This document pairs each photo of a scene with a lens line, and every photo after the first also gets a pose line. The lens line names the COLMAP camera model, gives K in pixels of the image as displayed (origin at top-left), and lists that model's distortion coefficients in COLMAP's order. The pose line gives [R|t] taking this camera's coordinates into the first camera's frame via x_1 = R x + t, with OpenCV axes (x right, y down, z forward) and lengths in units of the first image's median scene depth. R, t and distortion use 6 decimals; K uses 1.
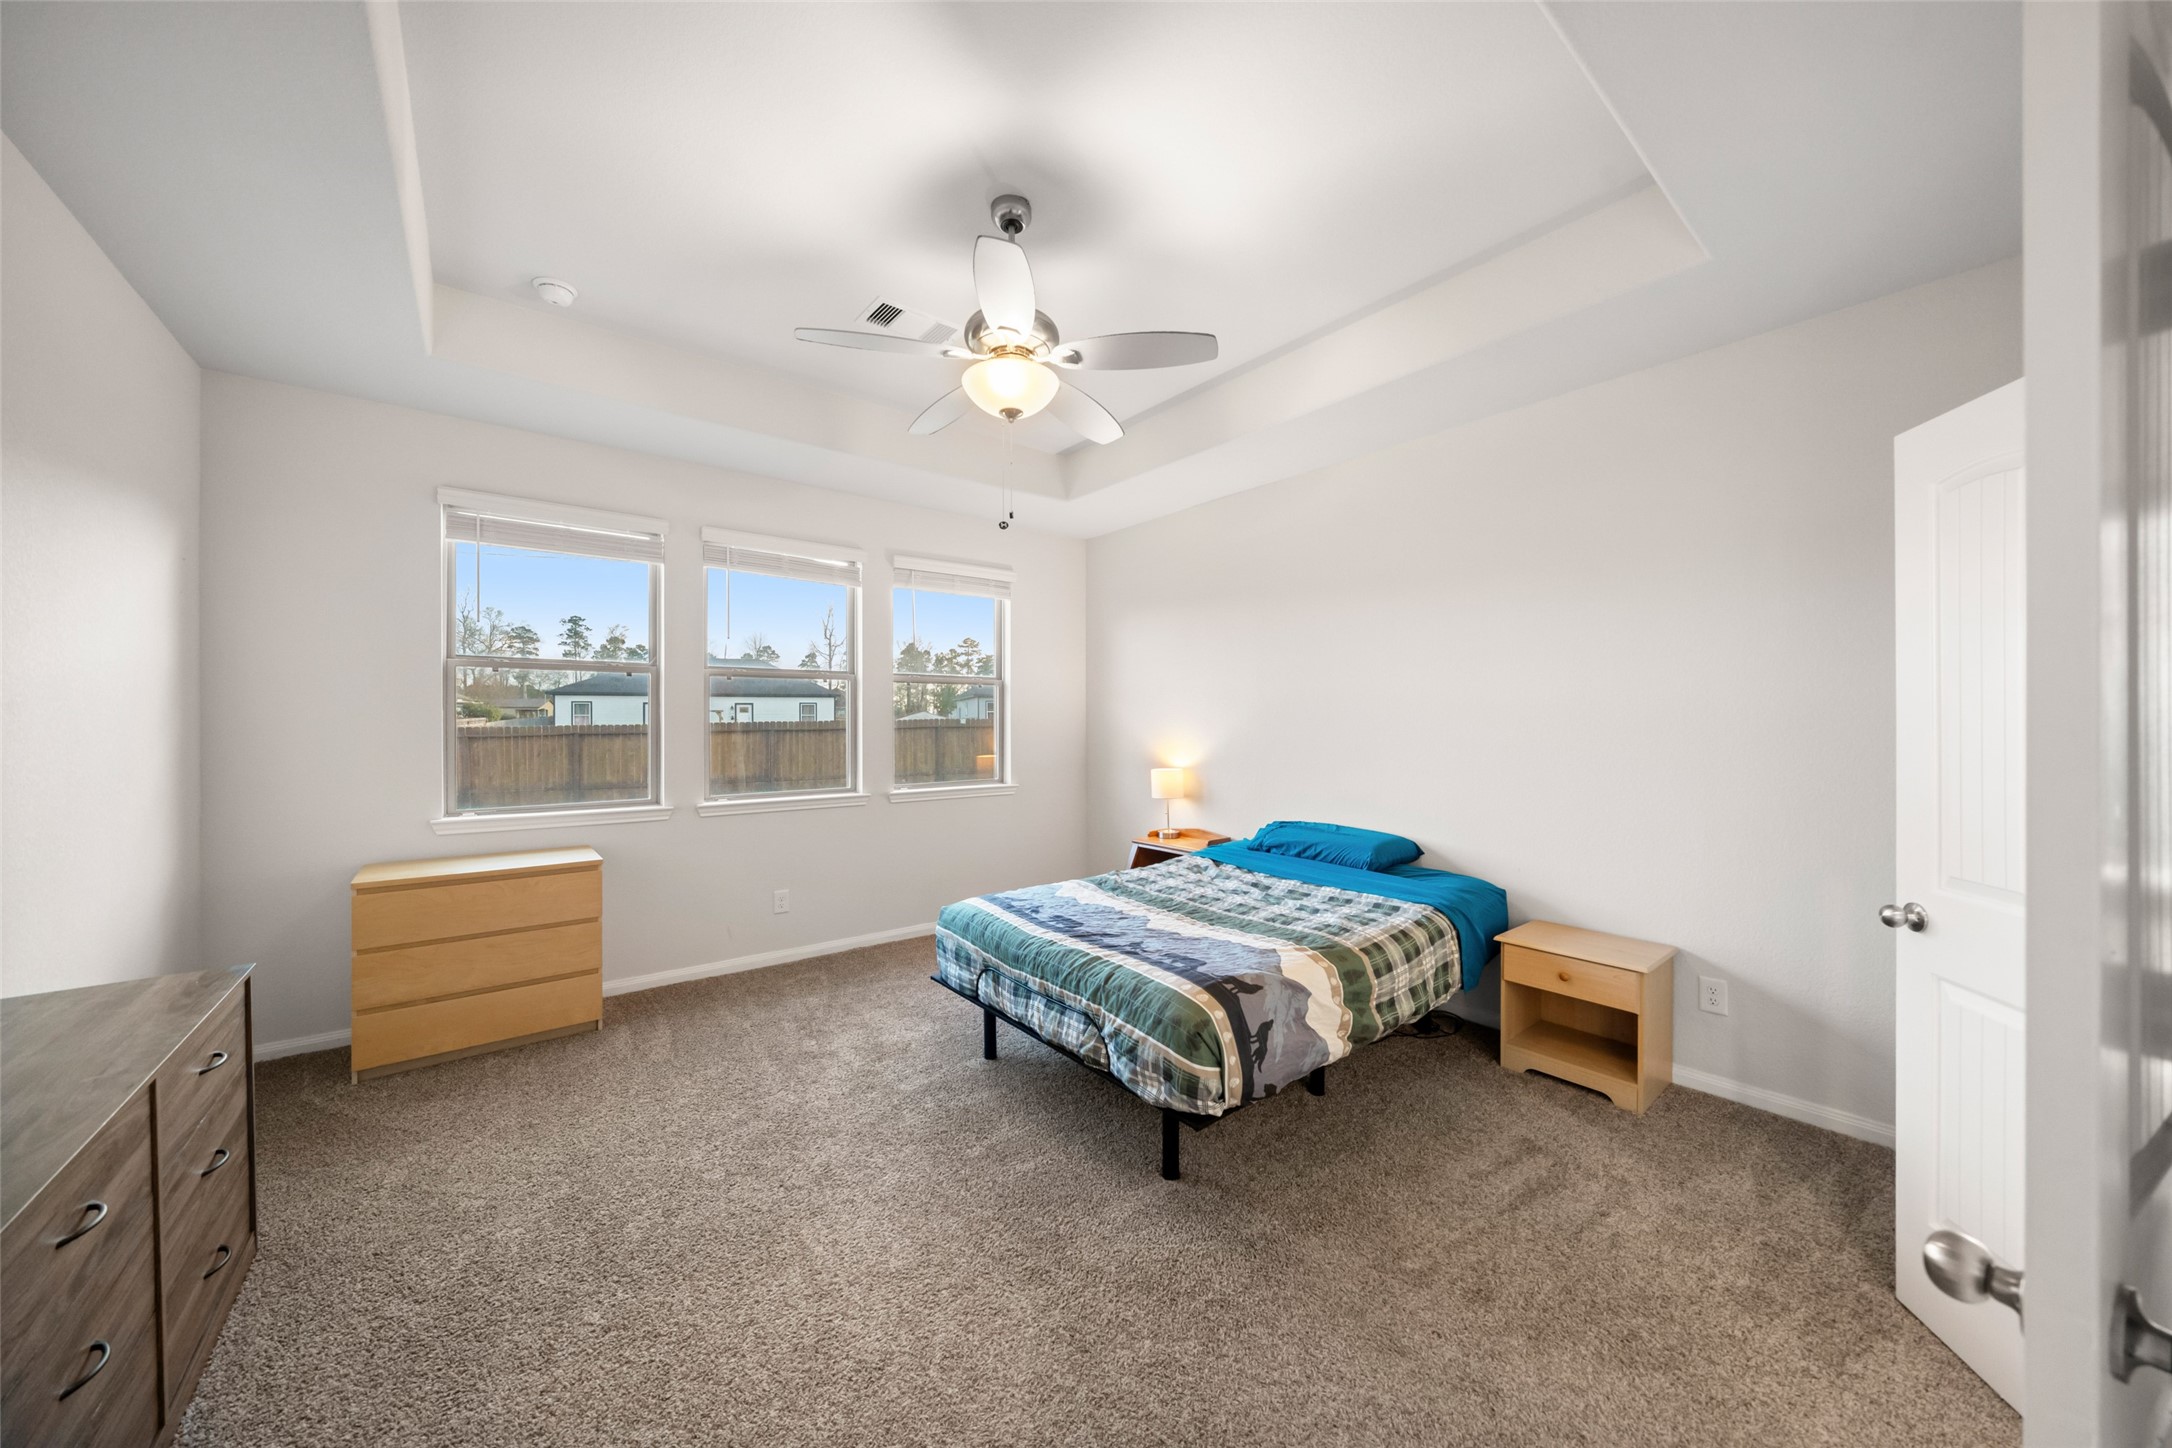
lens RADIAL K [[743.4, 0, 1091.3], [0, 743.4, 726.9], [0, 0, 1]] dist [-0.001825, -0.000006]
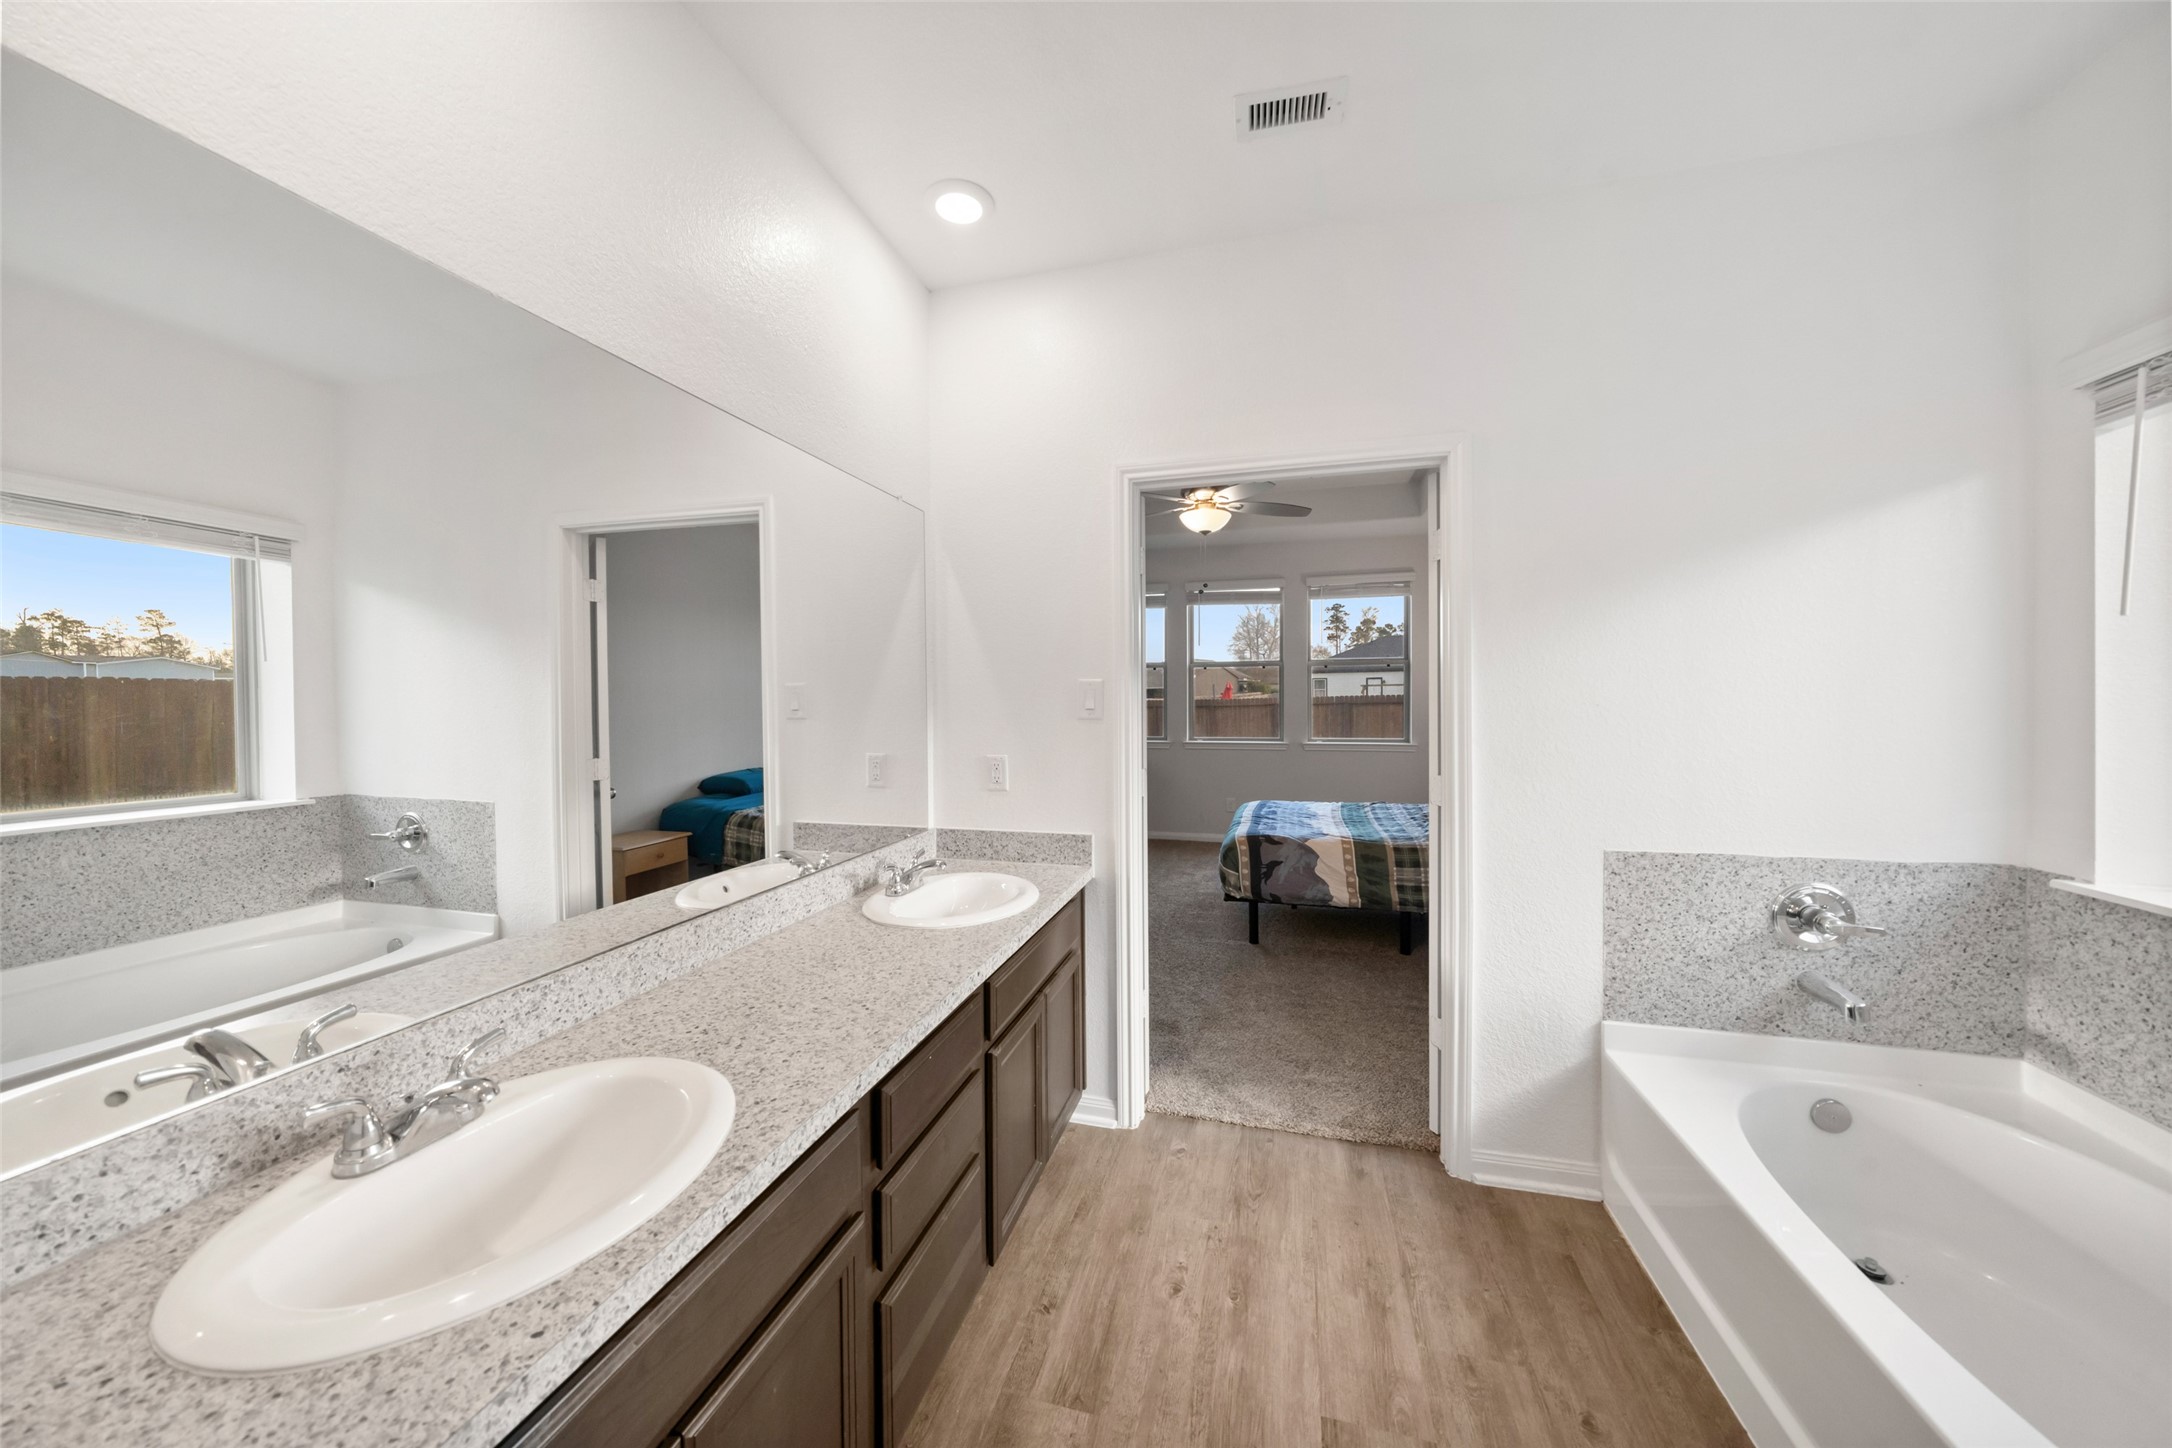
lens RADIAL K [[743.4, 0, 1091.8], [0, 743.4, 712.9], [0, 0, 1]] dist [-0.001825, -0.000006]
pose [[0.589780, 0.015459, -0.807416, 0.929858], [0.000296, 0.999813, 0.019359, 0.003312], [0.807564, -0.011656, 0.589665, -0.271093]]
